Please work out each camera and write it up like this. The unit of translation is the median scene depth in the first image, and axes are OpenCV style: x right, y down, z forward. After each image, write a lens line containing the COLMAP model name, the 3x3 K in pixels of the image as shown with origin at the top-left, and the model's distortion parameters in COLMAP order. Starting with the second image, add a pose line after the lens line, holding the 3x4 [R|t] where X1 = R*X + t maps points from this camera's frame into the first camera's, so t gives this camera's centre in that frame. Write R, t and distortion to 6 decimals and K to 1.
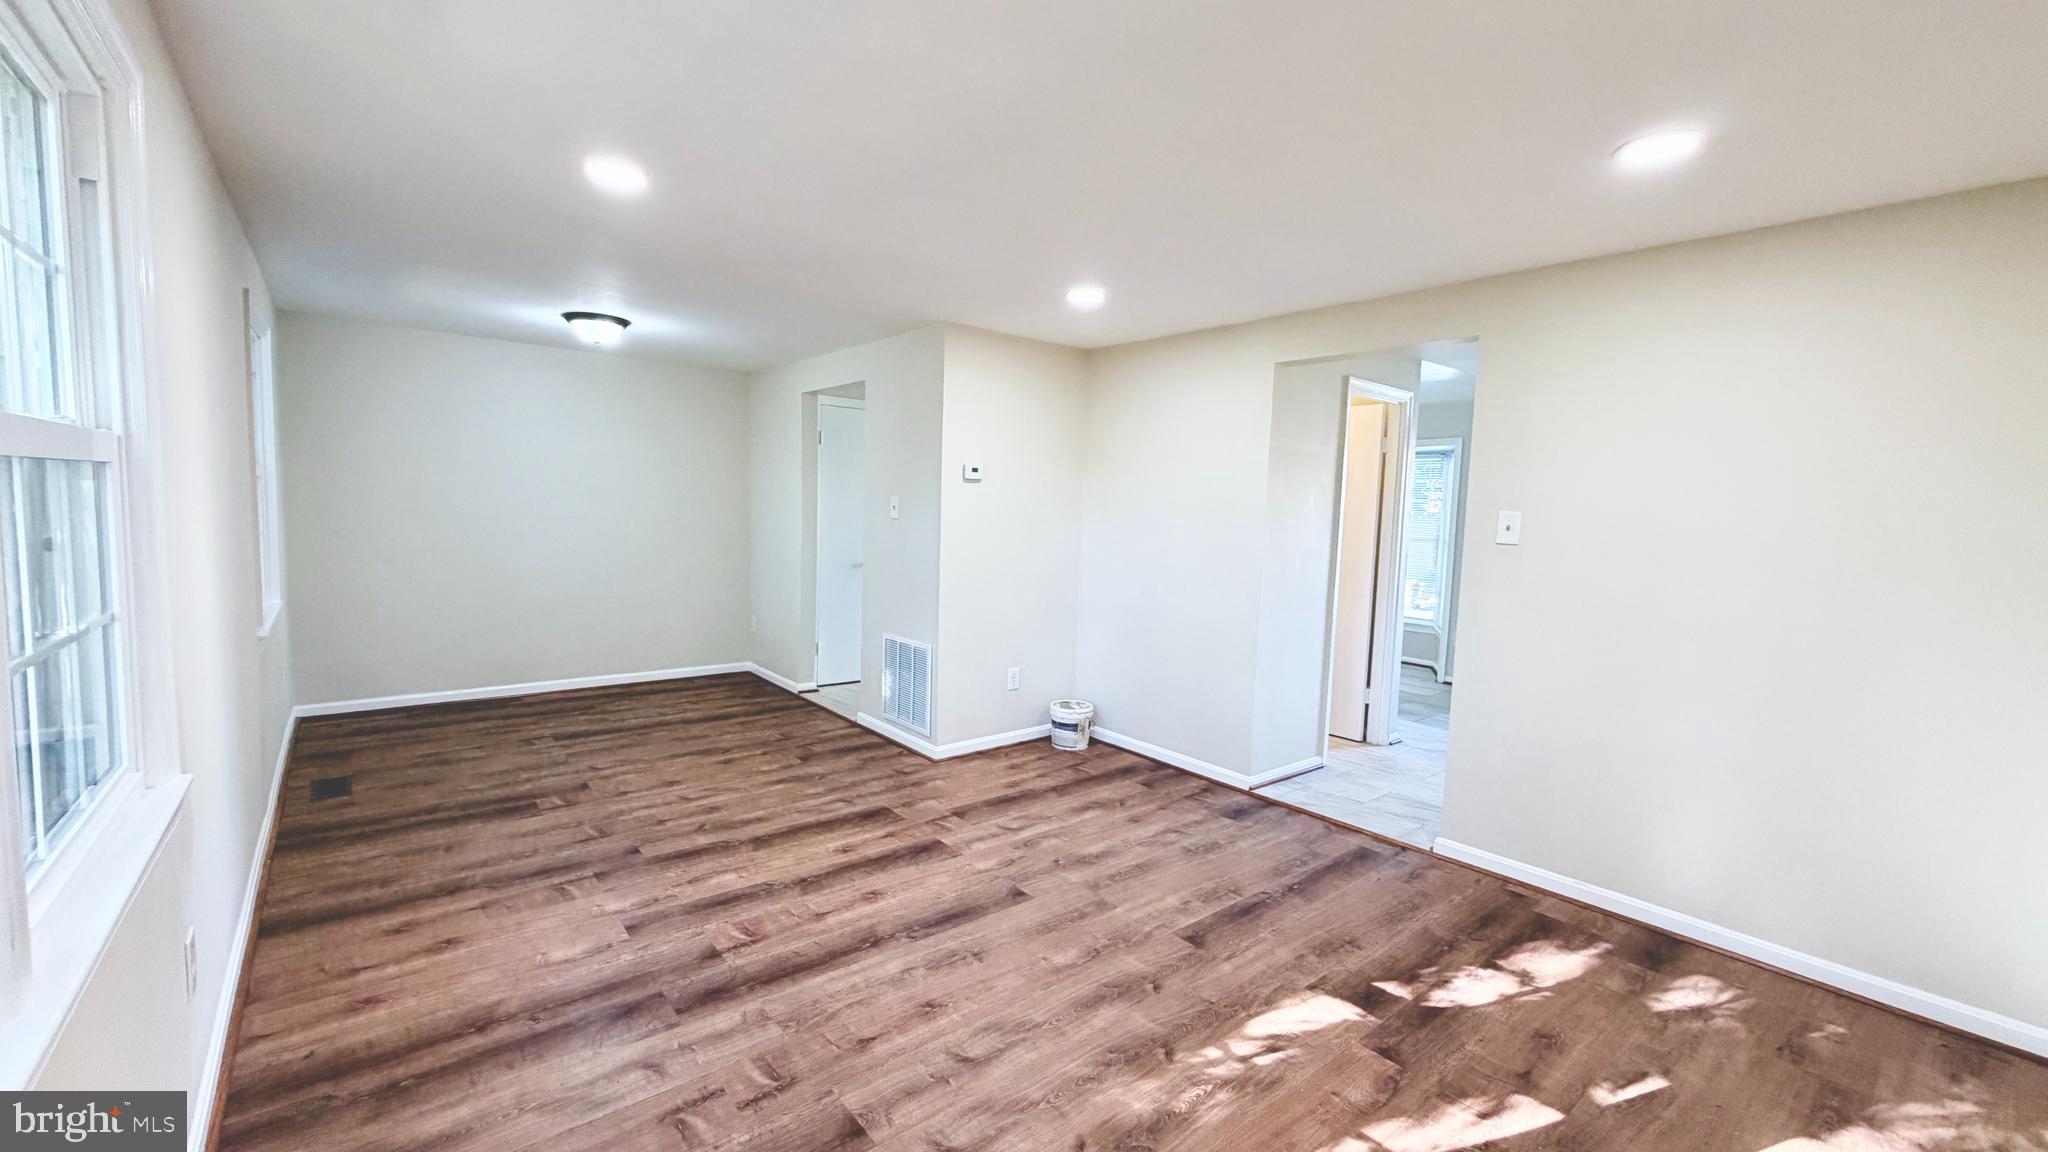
lens RADIAL K [[818.0, 0, 1017.1], [0, 818.0, 577.7], [0, 0, 1]] dist [-0.000428, -0.000048]
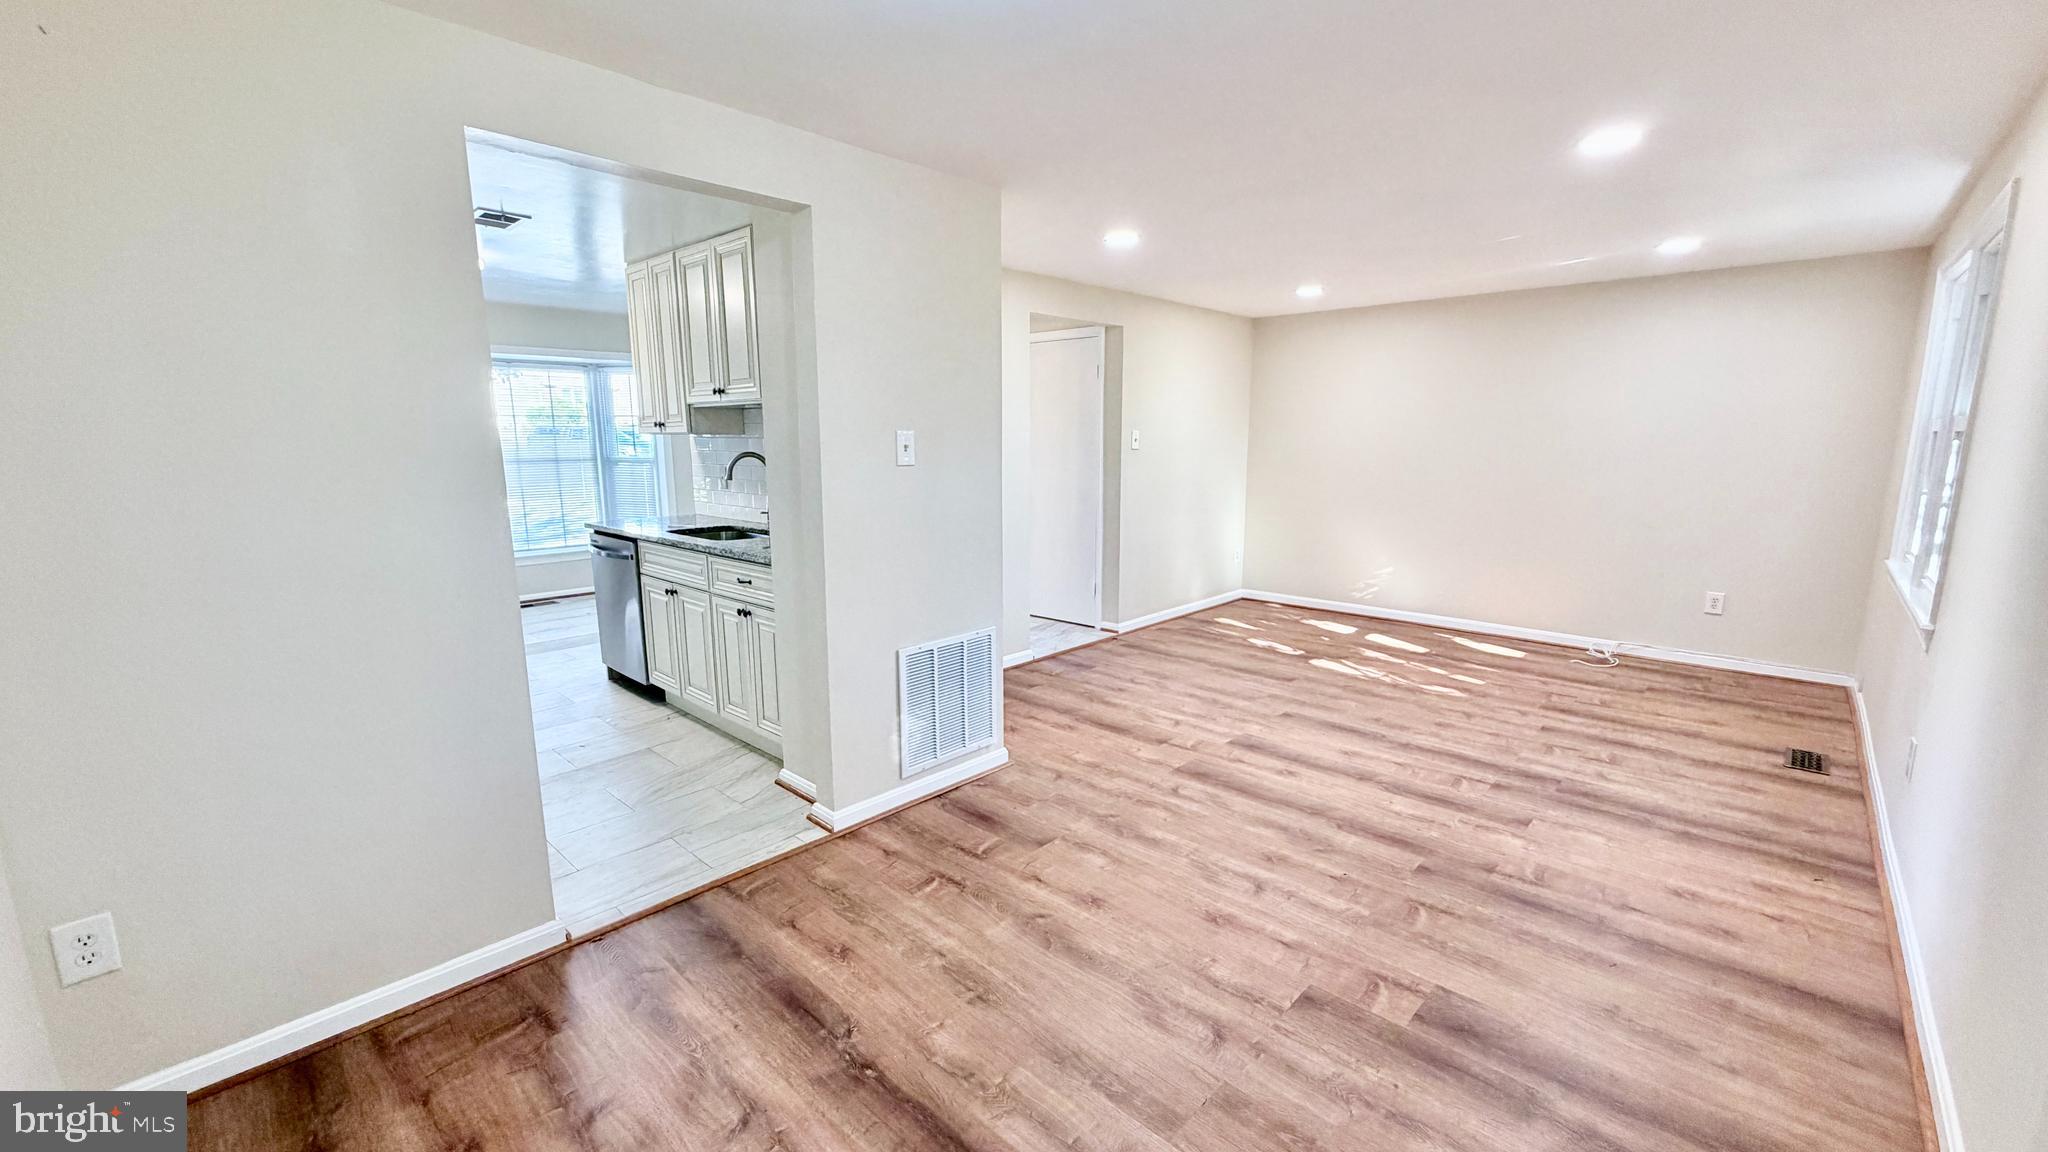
lens RADIAL K [[818.0, 0, 1020.6], [0, 818.0, 570.3], [0, 0, 1]] dist [-0.000428, -0.000048]
pose [[-0.127736, -0.194450, 0.972560, -1.174663], [0.083261, 0.975029, 0.205880, -0.172876], [-0.988307, 0.107274, -0.108356, 1.470088]]
